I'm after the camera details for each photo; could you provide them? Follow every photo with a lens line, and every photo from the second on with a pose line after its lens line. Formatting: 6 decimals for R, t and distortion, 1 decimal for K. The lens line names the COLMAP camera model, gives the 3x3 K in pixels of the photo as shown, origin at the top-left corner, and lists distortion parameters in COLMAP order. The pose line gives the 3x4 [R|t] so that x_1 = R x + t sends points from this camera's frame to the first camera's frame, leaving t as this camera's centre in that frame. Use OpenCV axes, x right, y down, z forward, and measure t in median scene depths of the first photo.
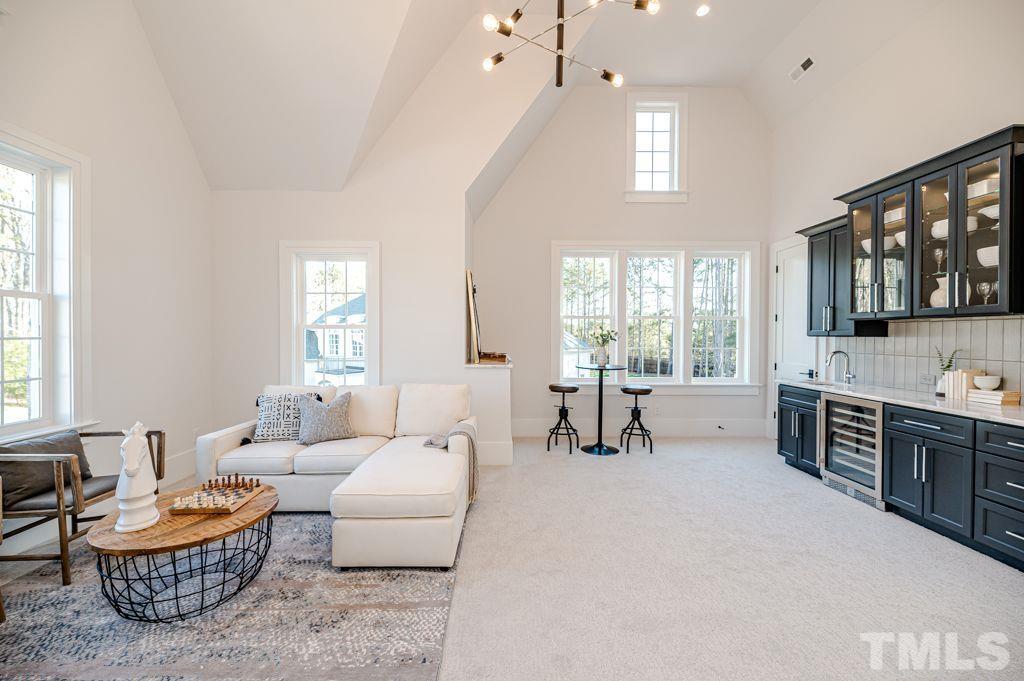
lens RADIAL K [[404.8, 0, 513.8], [0, 404.8, 339.4], [0, 0, 1]] dist [0.000426, -0.000169]
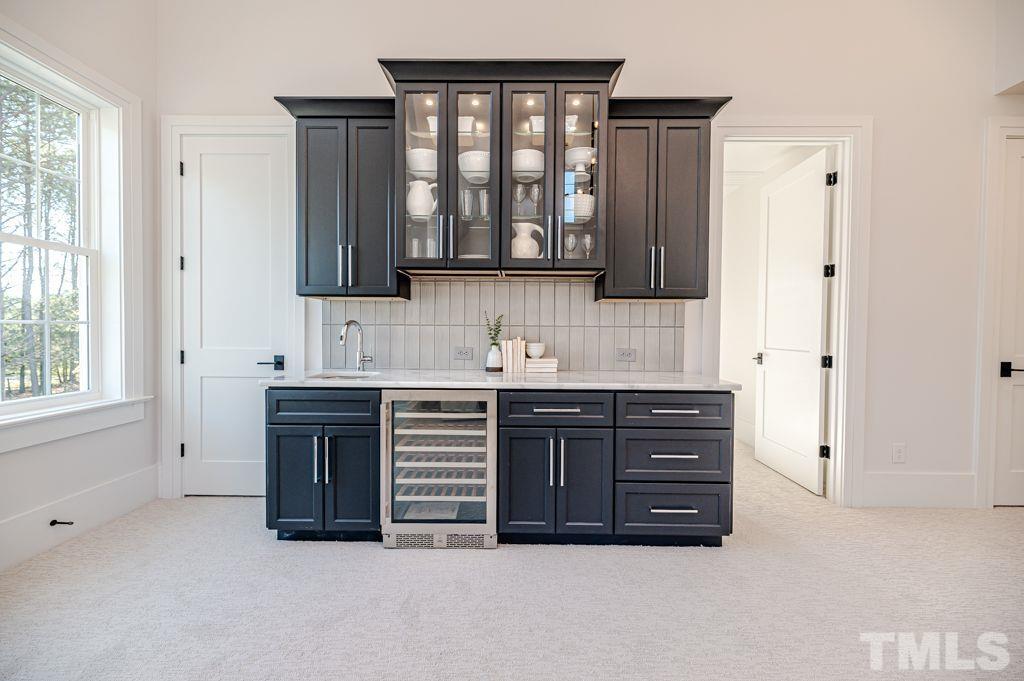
lens RADIAL K [[404.8, 0, 514.3], [0, 404.8, 338.5], [0, 0, 1]] dist [0.000426, -0.000169]
pose [[0.037086, -0.025790, 0.998979, 0.234563], [0.005017, 0.999659, 0.025621, 0.051825], [-0.999299, 0.004062, 0.037202, 0.914497]]
